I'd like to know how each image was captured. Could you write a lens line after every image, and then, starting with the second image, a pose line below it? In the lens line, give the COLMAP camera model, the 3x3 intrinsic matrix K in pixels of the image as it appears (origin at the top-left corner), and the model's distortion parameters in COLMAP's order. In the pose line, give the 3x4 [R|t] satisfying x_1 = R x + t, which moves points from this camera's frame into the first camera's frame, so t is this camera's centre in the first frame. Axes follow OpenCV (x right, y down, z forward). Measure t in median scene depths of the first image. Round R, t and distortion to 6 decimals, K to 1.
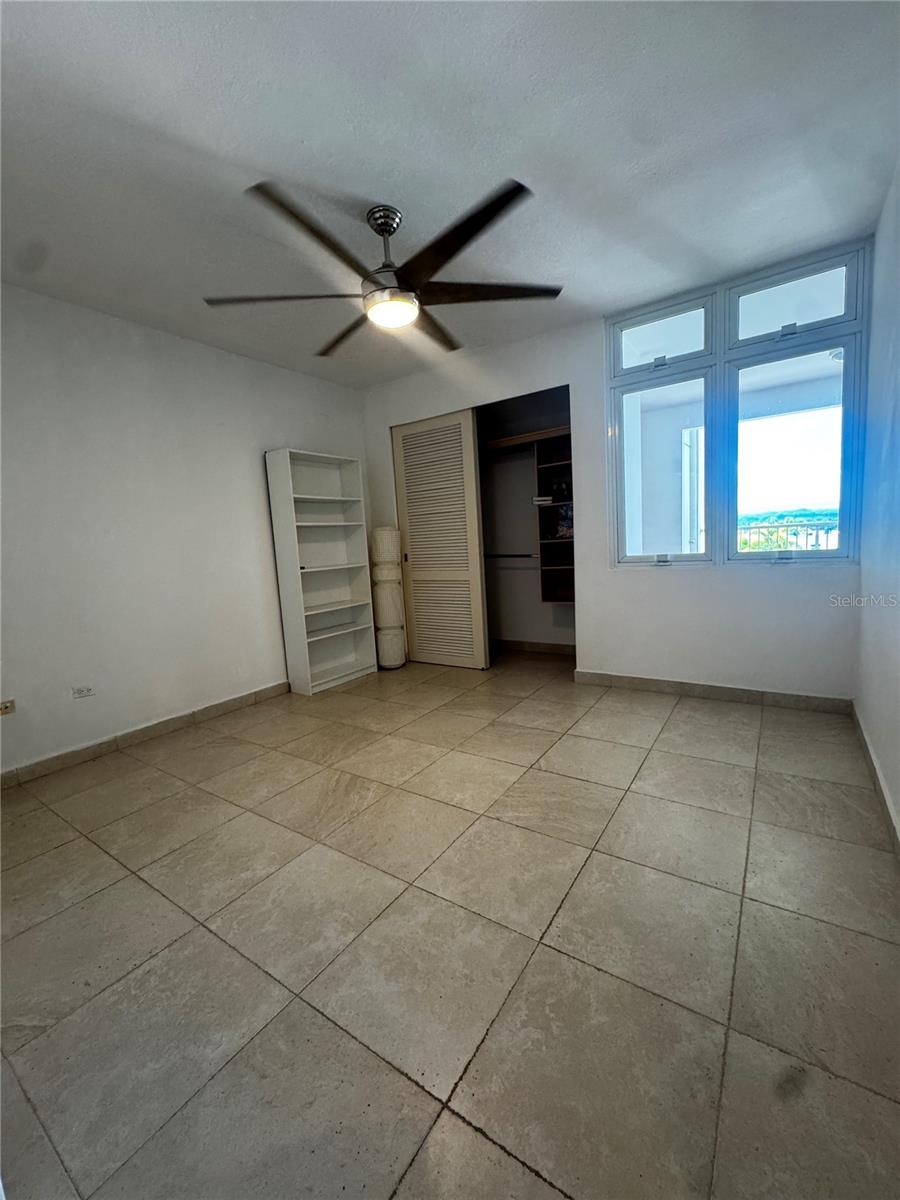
lens RADIAL K [[491.8, 0, 452.7], [0, 491.8, 599.7], [0, 0, 1]] dist [0.003498, 0.000418]
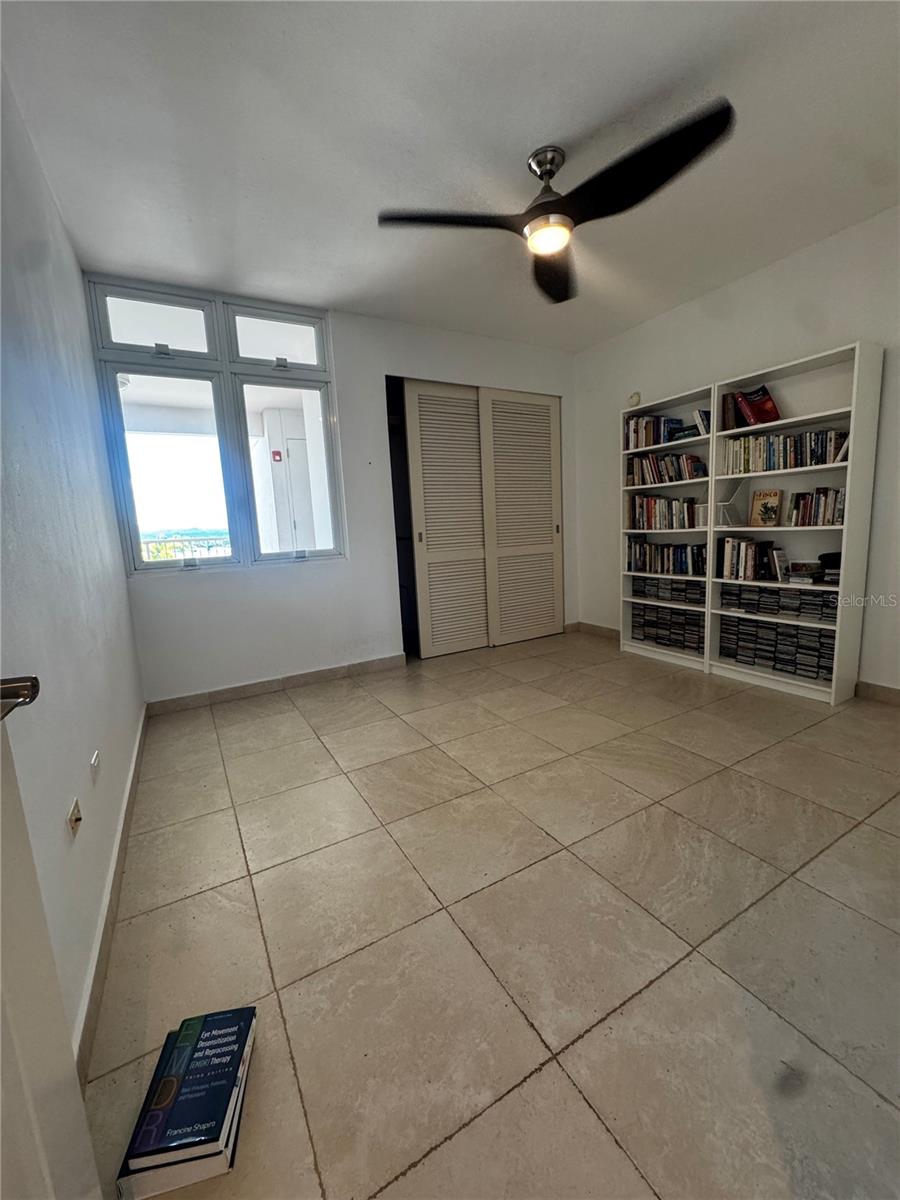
lens RADIAL K [[491.8, 0, 452.7], [0, 491.8, 599.7], [0, 0, 1]] dist [0.003498, 0.000418]
pose [[0.428130, -0.105795, 0.897503, -0.238556], [0.125741, 0.990438, 0.056768, -0.004528], [-0.894927, 0.088549, 0.437339, 0.164064]]
